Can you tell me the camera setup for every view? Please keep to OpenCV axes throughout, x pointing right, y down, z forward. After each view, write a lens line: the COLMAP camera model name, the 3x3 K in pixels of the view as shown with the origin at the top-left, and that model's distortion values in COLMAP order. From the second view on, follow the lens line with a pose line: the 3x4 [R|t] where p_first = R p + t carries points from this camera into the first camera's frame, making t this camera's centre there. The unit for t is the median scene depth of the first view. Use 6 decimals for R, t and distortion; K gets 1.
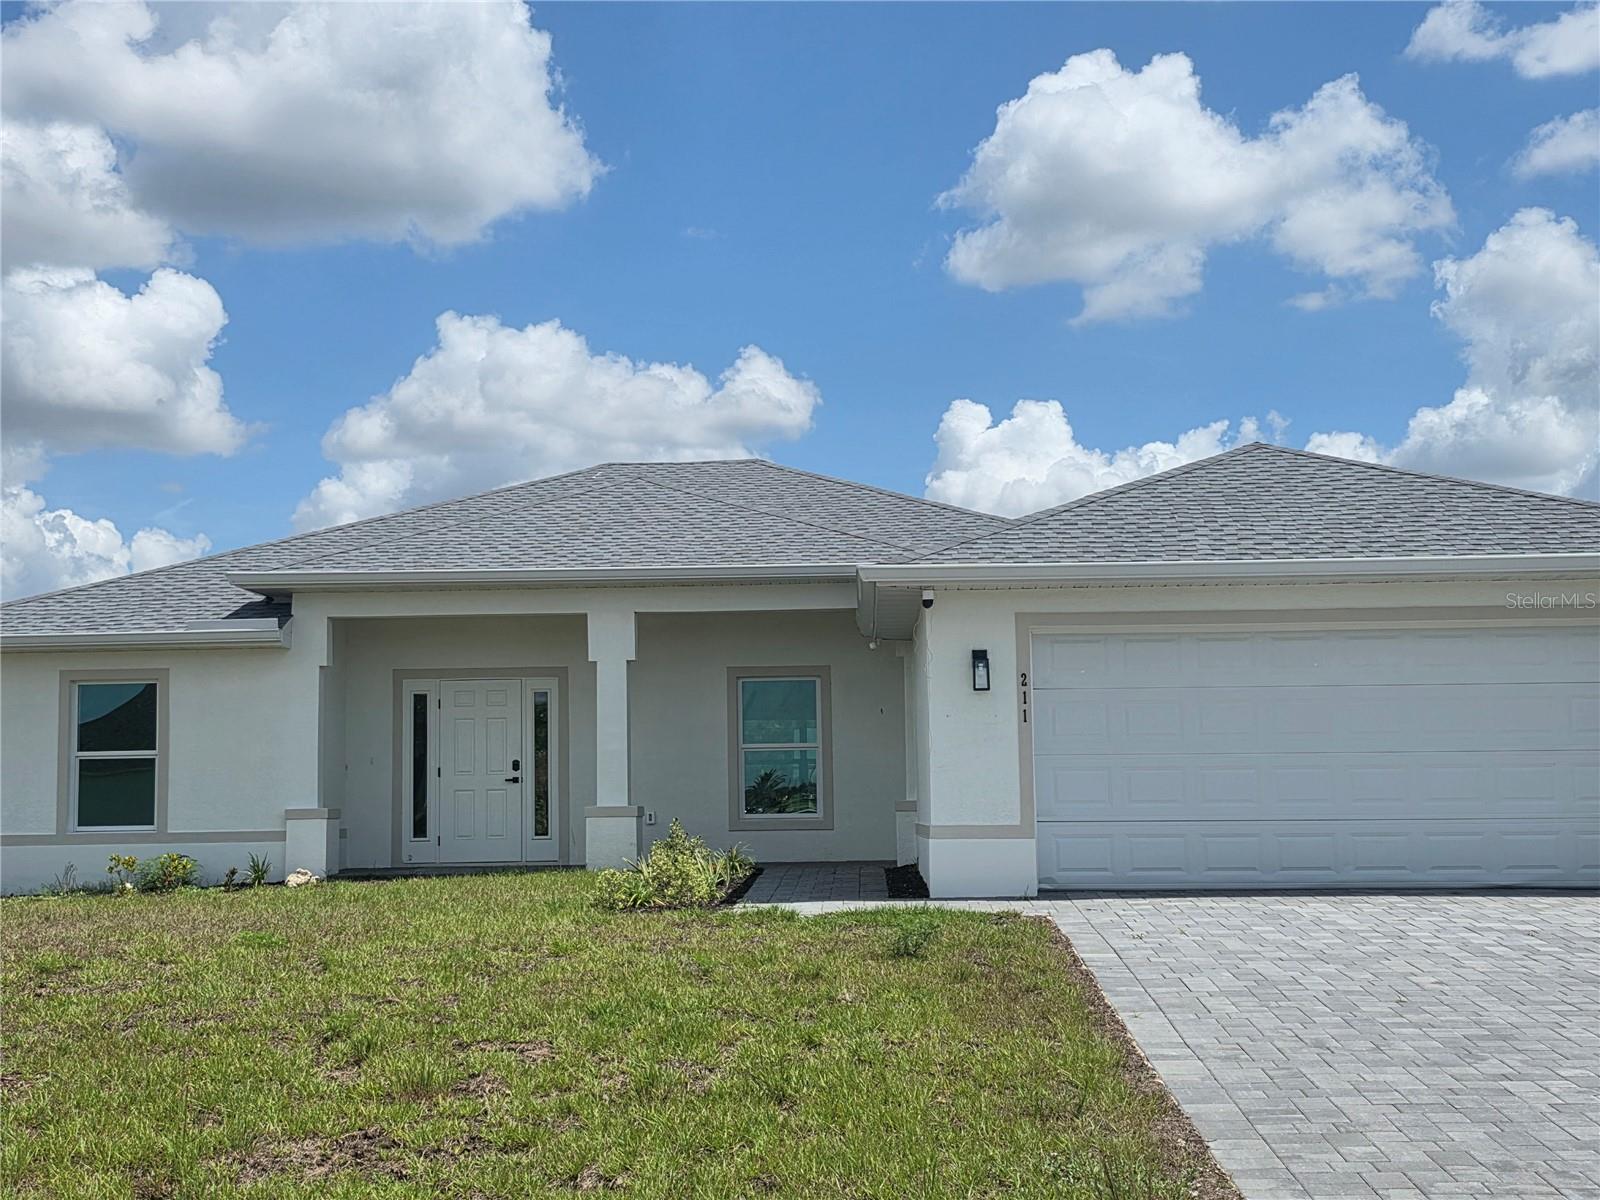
lens RADIAL K [[2139.8, 0, 793.4], [0, 2139.8, 598.4], [0, 0, 1]] dist [0.172636, 0.000000]
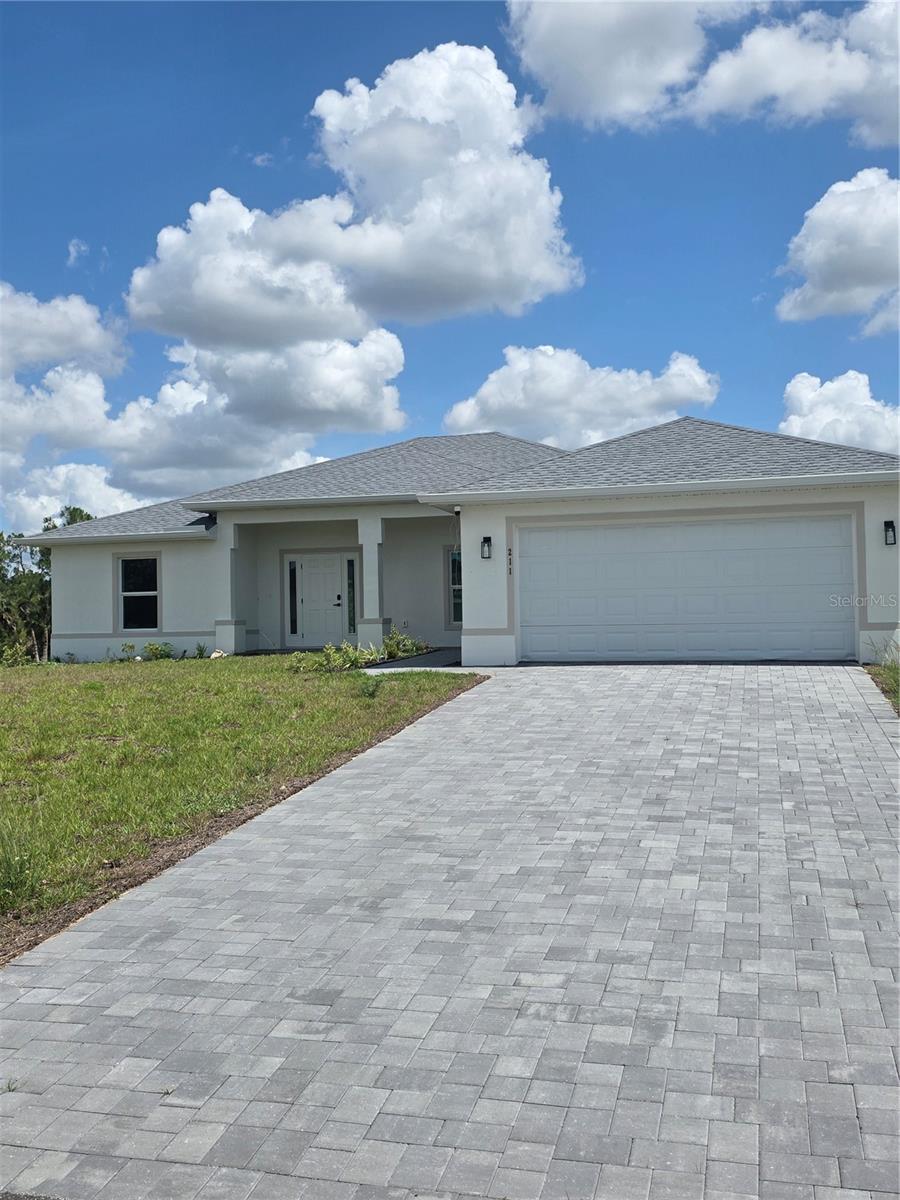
lens RADIAL K [[1170.4, 0, 474.3], [0, 1170.4, 535.4], [0, 0, 1]] dist [0.068430, 0.000000]
pose [[0.978035, -0.021321, -0.207346, 0.225336], [0.027578, 0.999246, 0.027329, -0.004441], [0.206607, -0.032447, 0.977886, -0.014173]]
